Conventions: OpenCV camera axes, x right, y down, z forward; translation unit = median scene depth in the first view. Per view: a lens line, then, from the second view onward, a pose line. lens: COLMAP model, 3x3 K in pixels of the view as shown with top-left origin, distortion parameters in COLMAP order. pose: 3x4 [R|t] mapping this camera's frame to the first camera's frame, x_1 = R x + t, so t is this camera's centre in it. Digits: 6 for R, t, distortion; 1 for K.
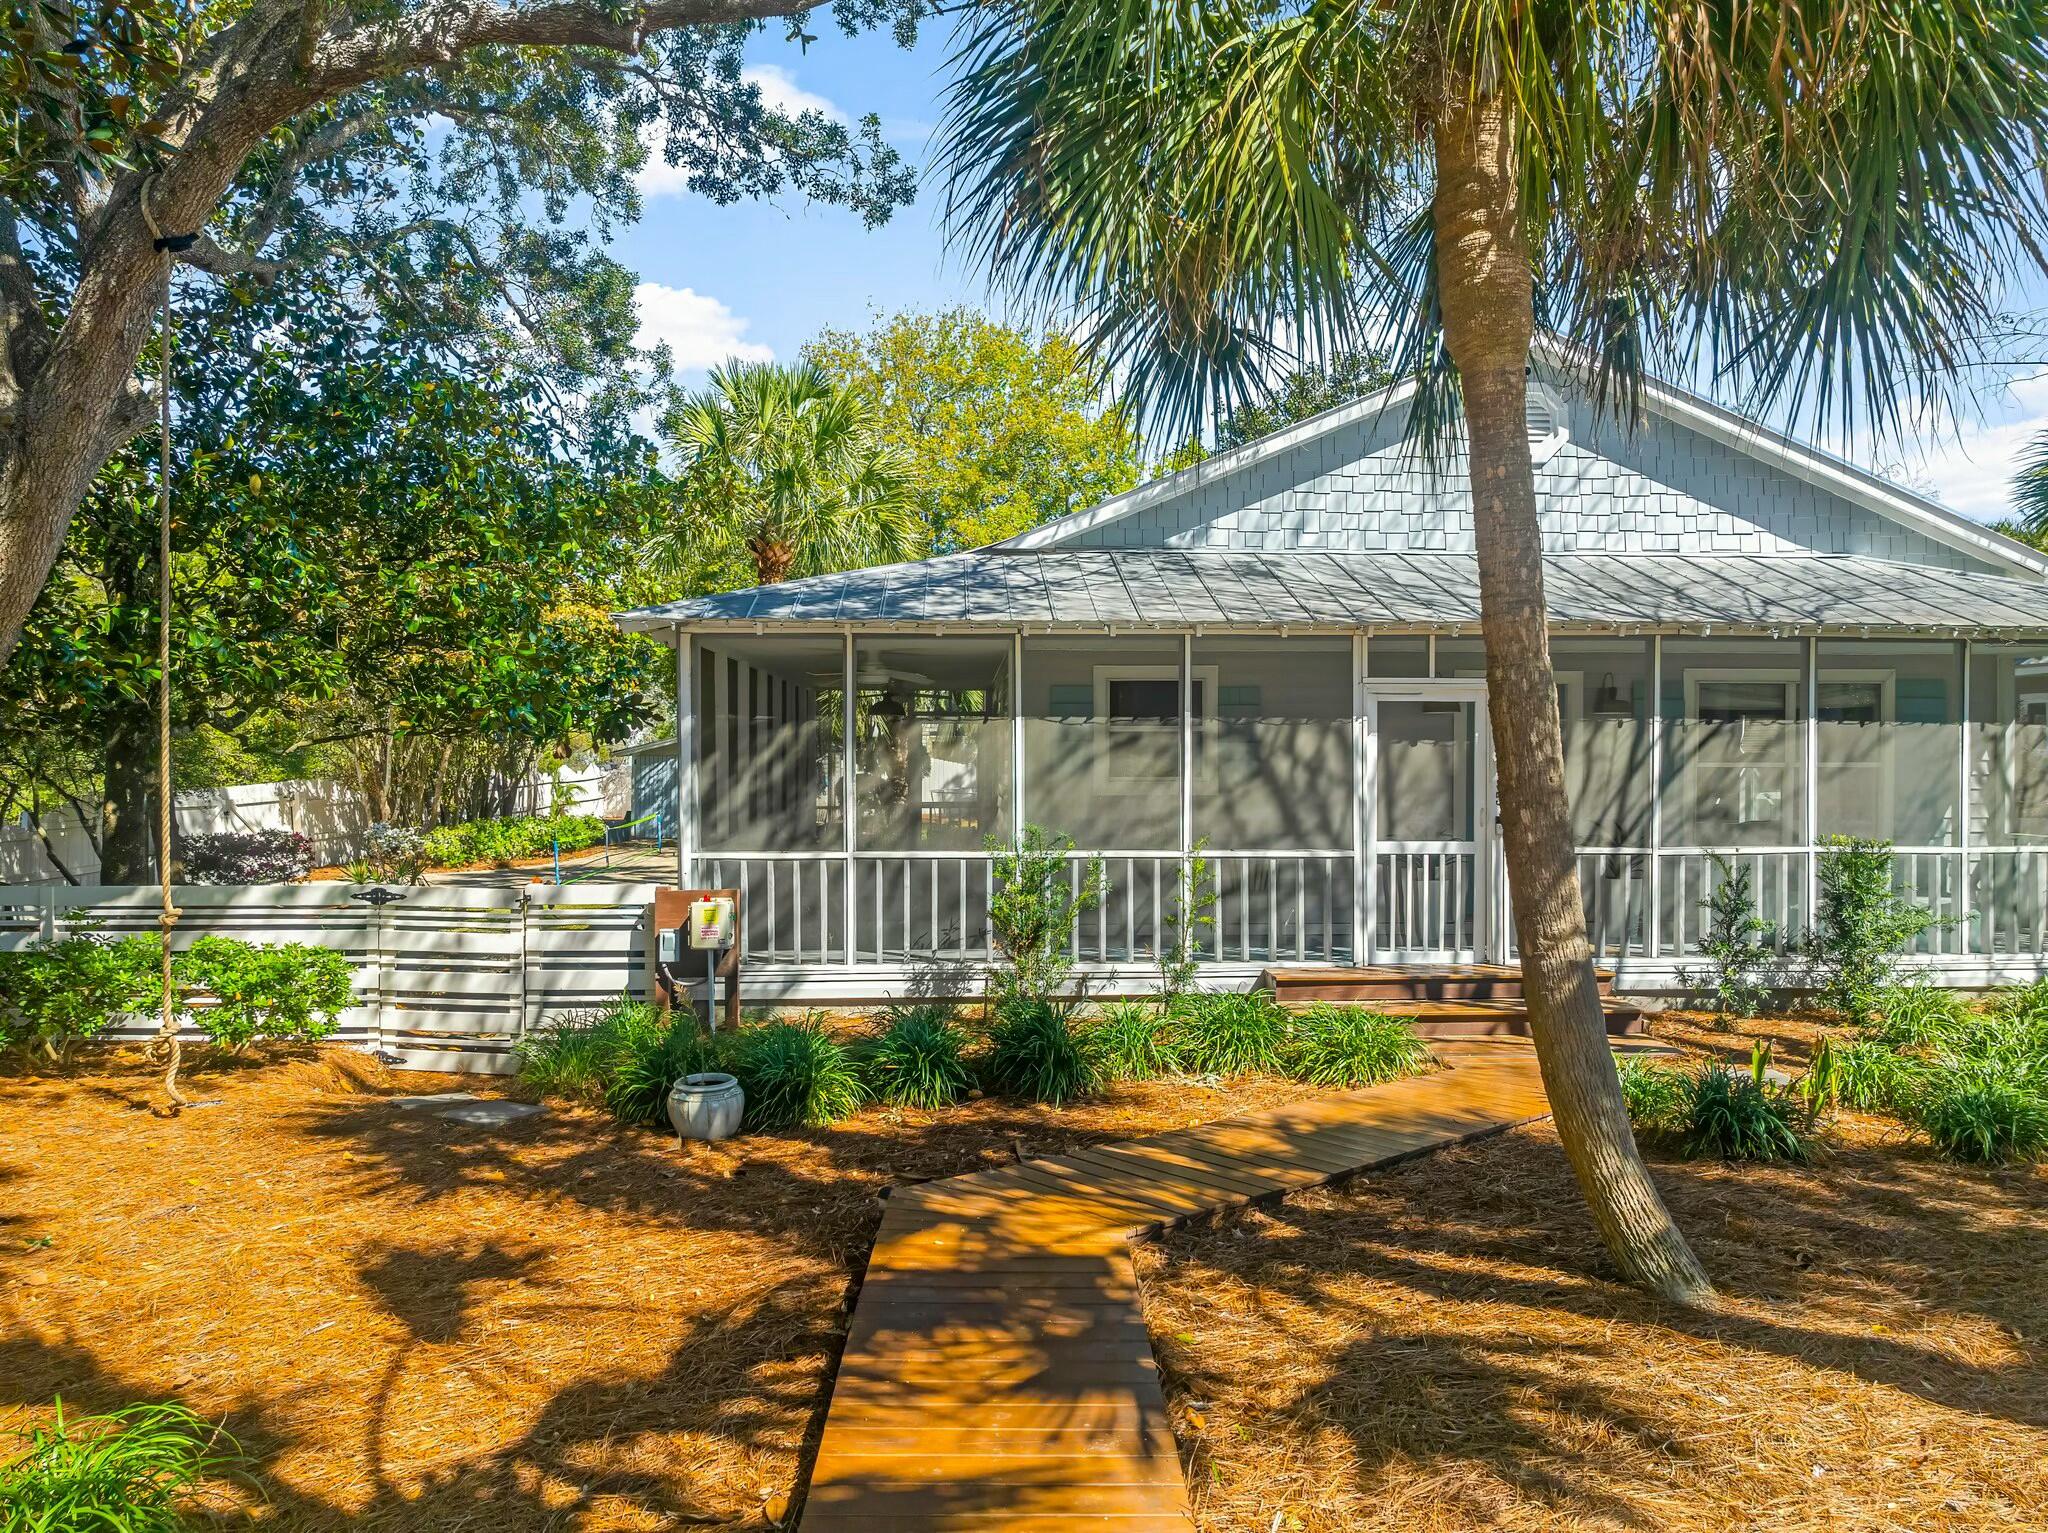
lens RADIAL K [[1444.4, 0, 1024.0], [0, 1444.4, 766.5], [0, 0, 1]] dist [-0.027505, 0.001404]
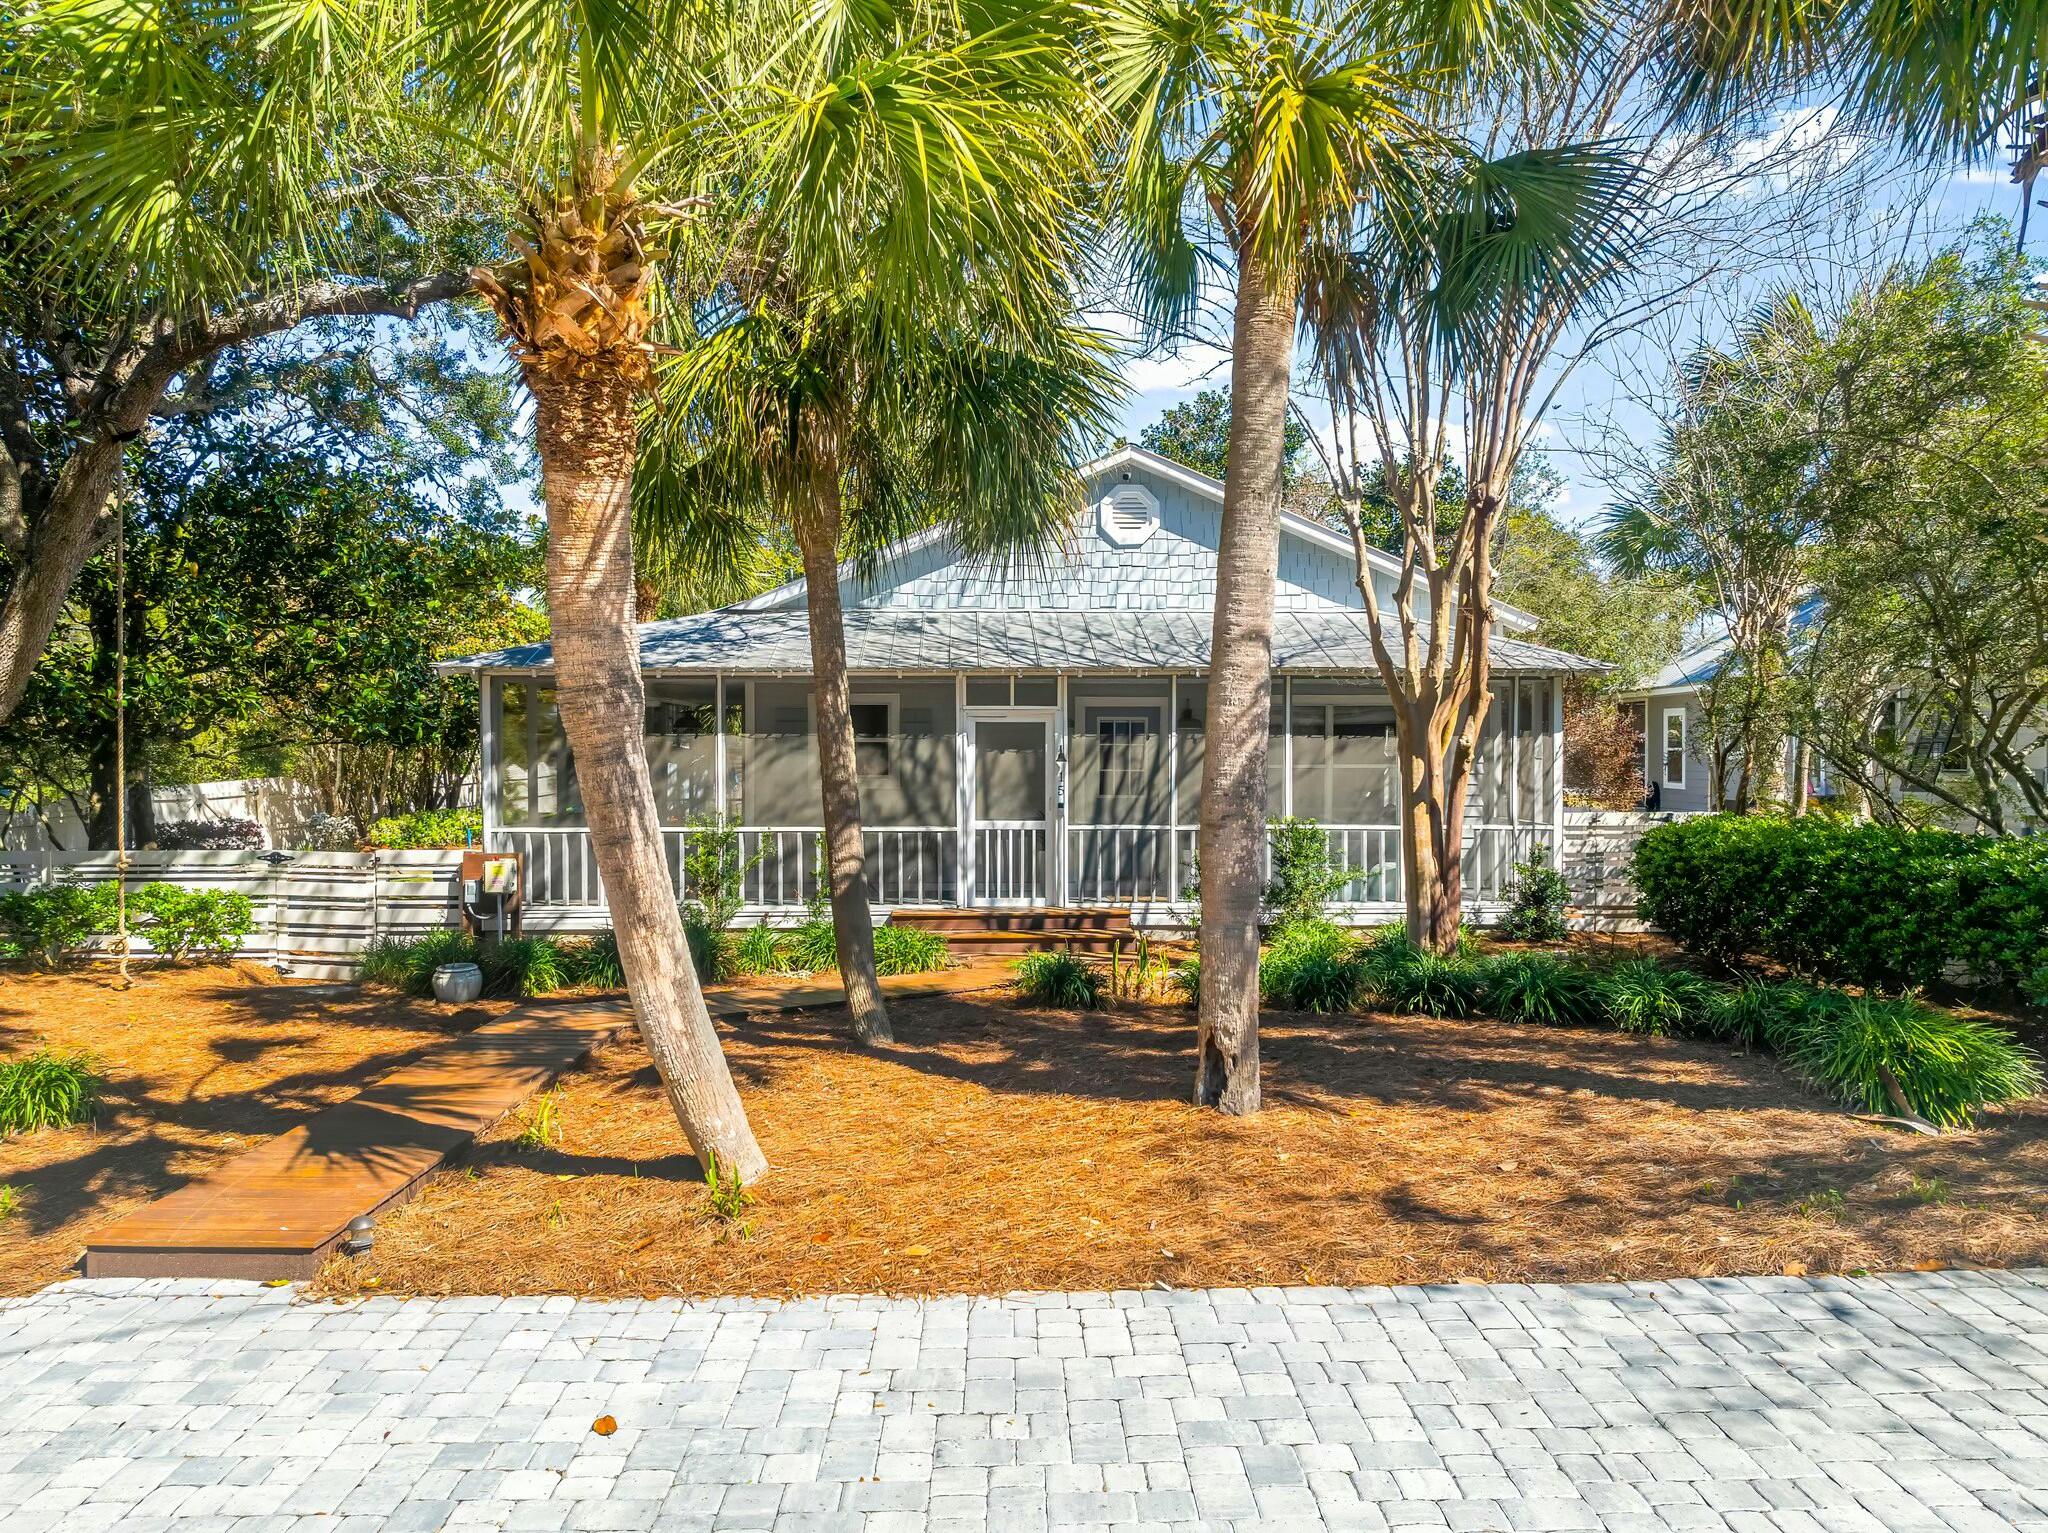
lens RADIAL K [[1444.4, 0, 1024.0], [0, 1444.4, 766.5], [0, 0, 1]] dist [-0.027505, 0.001404]
pose [[0.999996, -0.000448, -0.002772, 0.298513], [0.000453, 0.999998, 0.002014, -0.004234], [0.002771, -0.002015, 0.999994, -0.427031]]
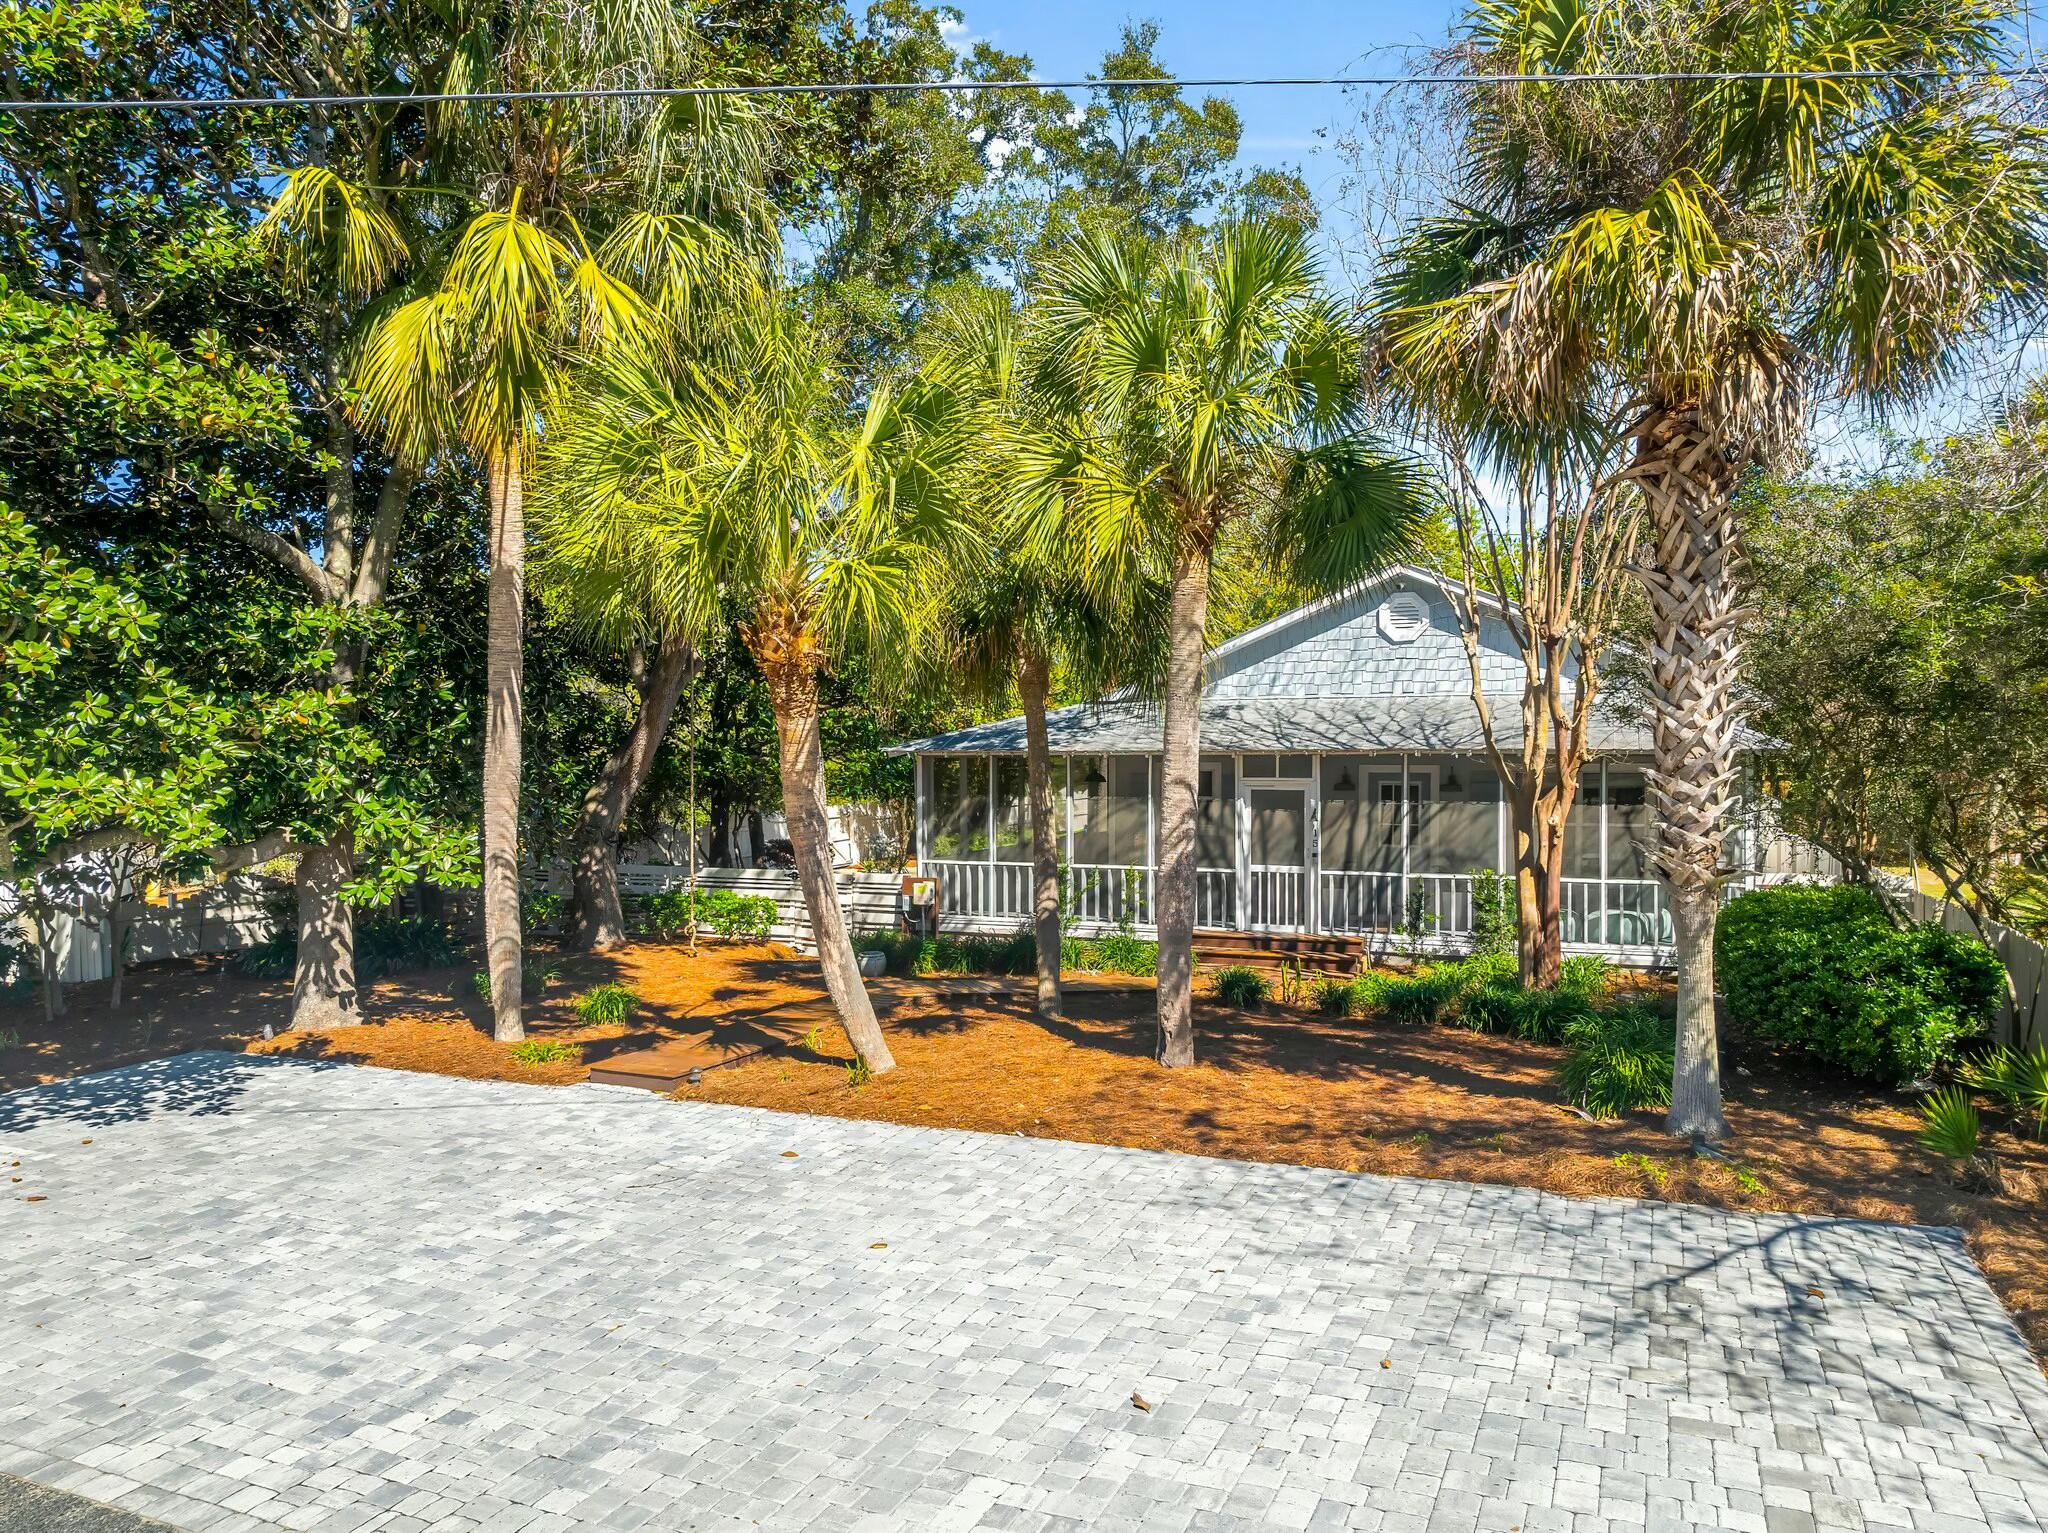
lens RADIAL K [[1444.4, 0, 1024.0], [0, 1444.4, 766.5], [0, 0, 1]] dist [-0.027505, 0.001404]
pose [[0.908028, 0.002426, -0.418902, 0.764575], [-0.002565, 0.999997, 0.000230, -0.075462], [0.418901, 0.000866, 0.908032, -0.826589]]
